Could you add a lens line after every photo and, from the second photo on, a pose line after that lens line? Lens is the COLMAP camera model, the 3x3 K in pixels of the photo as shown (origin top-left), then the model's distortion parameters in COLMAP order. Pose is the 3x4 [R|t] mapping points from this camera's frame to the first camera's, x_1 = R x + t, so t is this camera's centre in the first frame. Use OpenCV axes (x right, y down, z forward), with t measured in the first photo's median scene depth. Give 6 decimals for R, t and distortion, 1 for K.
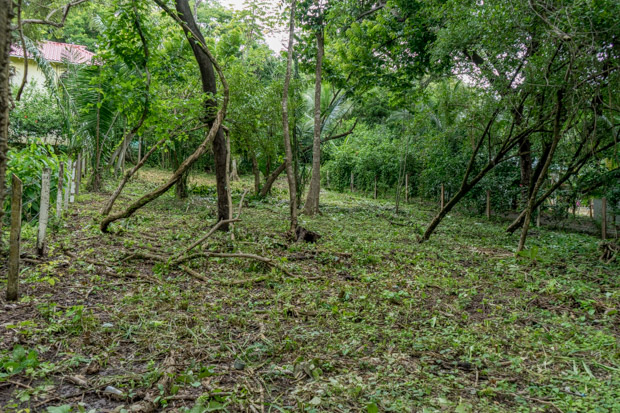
lens RADIAL K [[501.0, 0, 309.8], [0, 501.0, 208.1], [0, 0, 1]] dist [-0.005346, 0.008337]
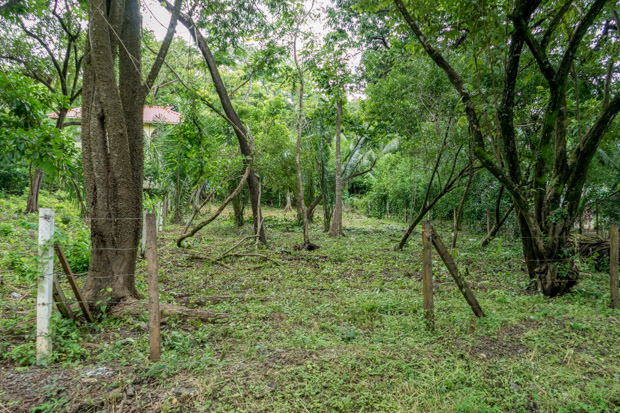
lens RADIAL K [[501.0, 0, 309.8], [0, 501.0, 208.1], [0, 0, 1]] dist [-0.005346, 0.008337]
pose [[0.987003, -0.037221, -0.156334, 0.140350], [0.027726, 0.997661, -0.062480, 0.020404], [0.158293, 0.057333, 0.985726, -0.283771]]
